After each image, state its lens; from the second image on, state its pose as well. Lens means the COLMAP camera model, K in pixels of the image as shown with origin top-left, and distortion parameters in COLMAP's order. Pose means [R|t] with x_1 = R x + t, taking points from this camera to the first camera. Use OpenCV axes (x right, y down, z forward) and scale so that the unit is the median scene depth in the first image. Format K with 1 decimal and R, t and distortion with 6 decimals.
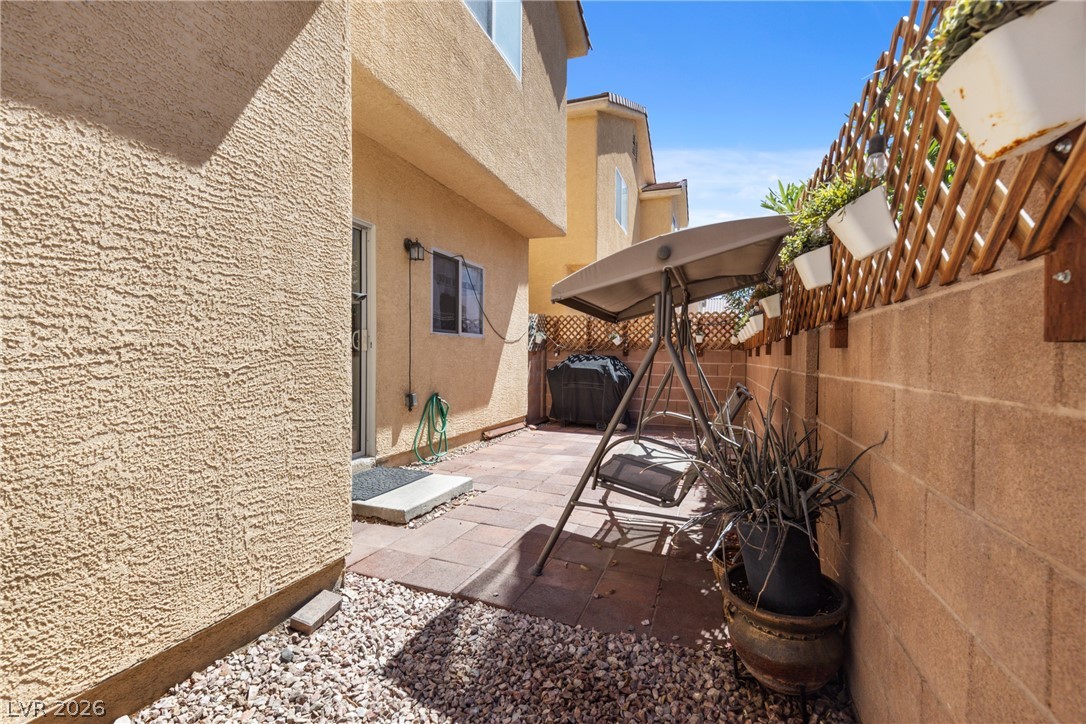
lens RADIAL K [[494.4, 0, 546.8], [0, 494.4, 366.3], [0, 0, 1]] dist [0.003575, 0.000127]
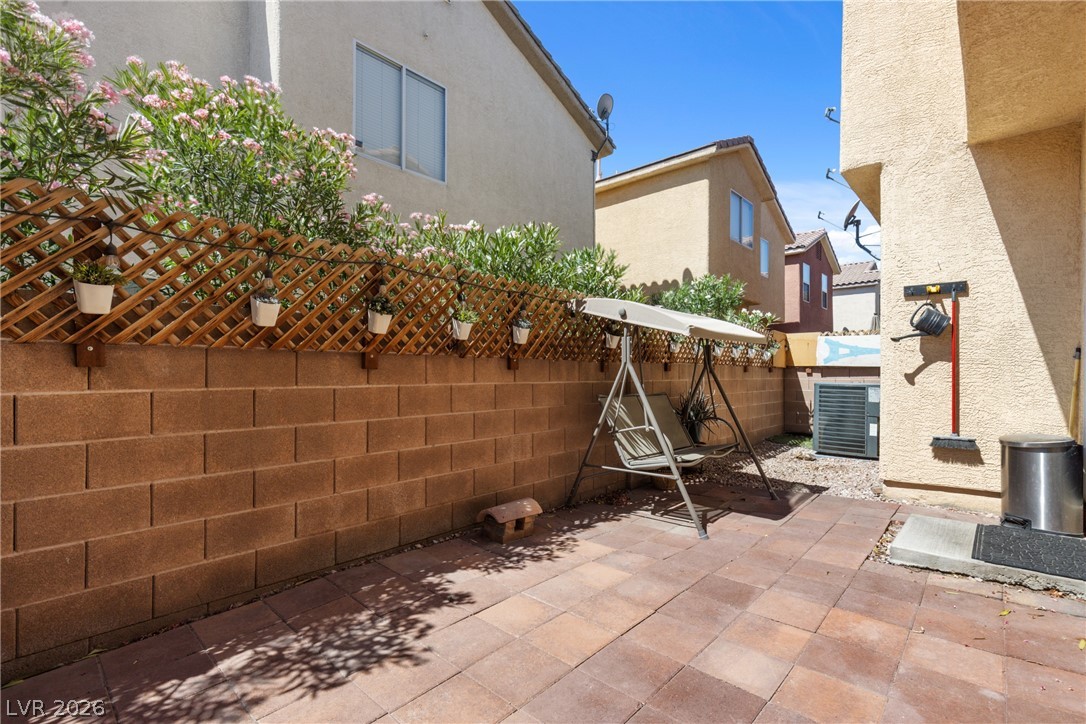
lens RADIAL K [[494.4, 0, 546.8], [0, 494.4, 366.3], [0, 0, 1]] dist [0.003575, 0.000127]
pose [[-0.923597, -0.006772, 0.383306, 0.041742], [-0.005356, 0.999974, 0.004760, -0.040726], [-0.383328, 0.002343, -0.923609, 2.199694]]
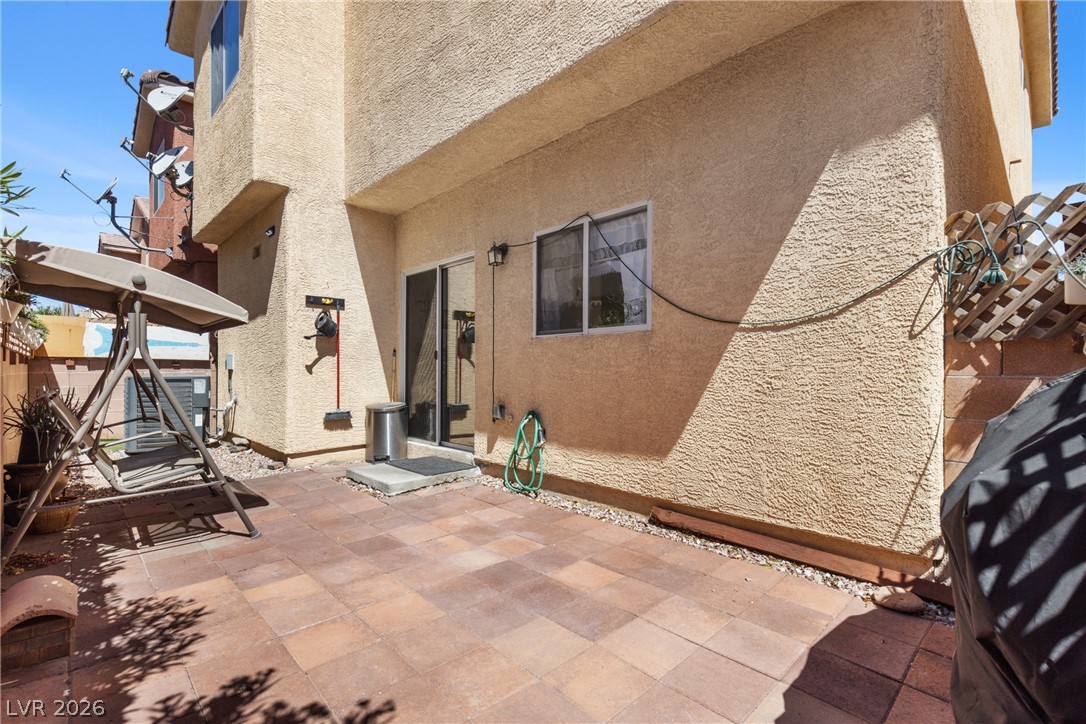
lens RADIAL K [[494.4, 0, 546.8], [0, 494.4, 366.3], [0, 0, 1]] dist [0.003575, 0.000127]
pose [[-0.449465, -0.012143, -0.893215, 0.740333], [-0.017174, 0.999840, -0.004951, -0.022924], [0.893133, 0.013114, -0.449602, 2.077880]]
